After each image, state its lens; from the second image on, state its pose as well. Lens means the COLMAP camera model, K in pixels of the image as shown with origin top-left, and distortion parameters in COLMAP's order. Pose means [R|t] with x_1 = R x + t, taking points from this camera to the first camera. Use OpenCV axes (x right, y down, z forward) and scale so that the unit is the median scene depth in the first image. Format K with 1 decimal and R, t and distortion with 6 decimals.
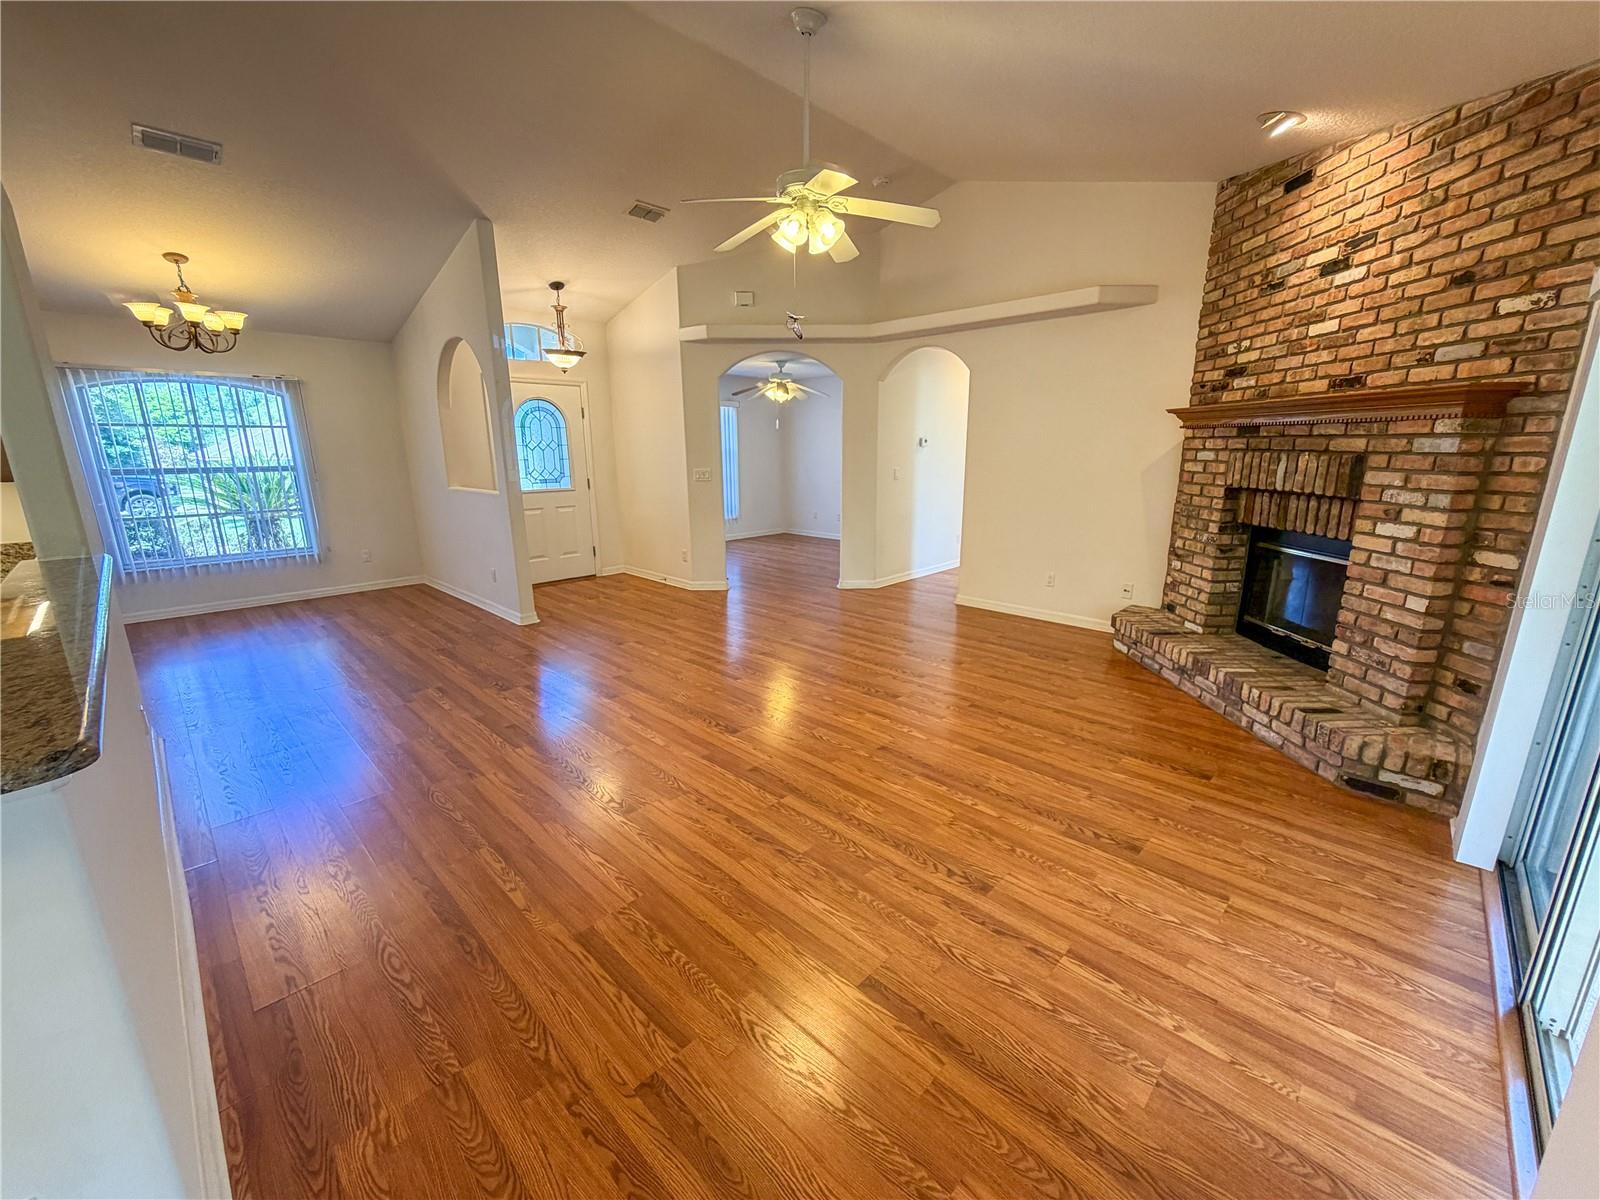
lens RADIAL K [[638.0, 0, 801.6], [0, 638.0, 600.8], [0, 0, 1]] dist [-0.000159, 0.000620]
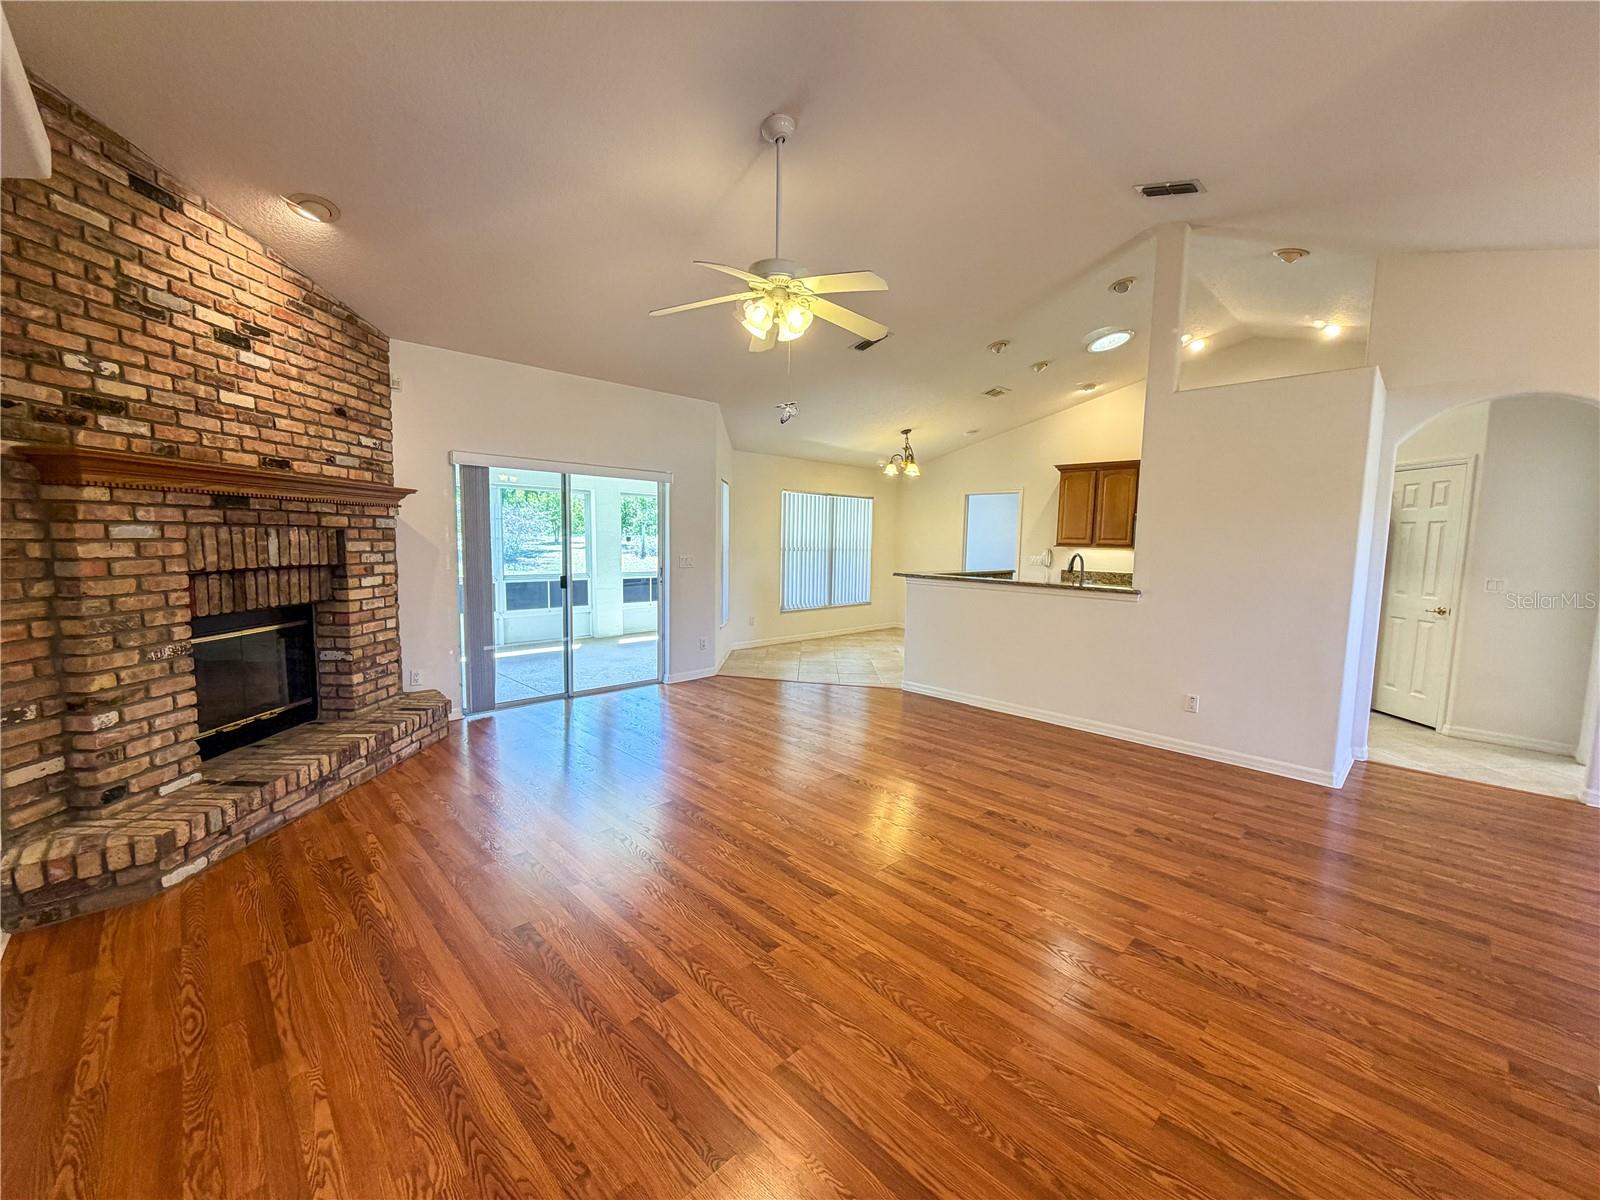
lens RADIAL K [[638.0, 0, 801.6], [0, 638.0, 599.2], [0, 0, 1]] dist [-0.000159, 0.000620]
pose [[-0.999395, -0.019784, 0.028591, -0.063283], [-0.009184, 0.943325, 0.331743, -0.473690], [-0.033534, 0.331280, -0.942937, 1.987551]]
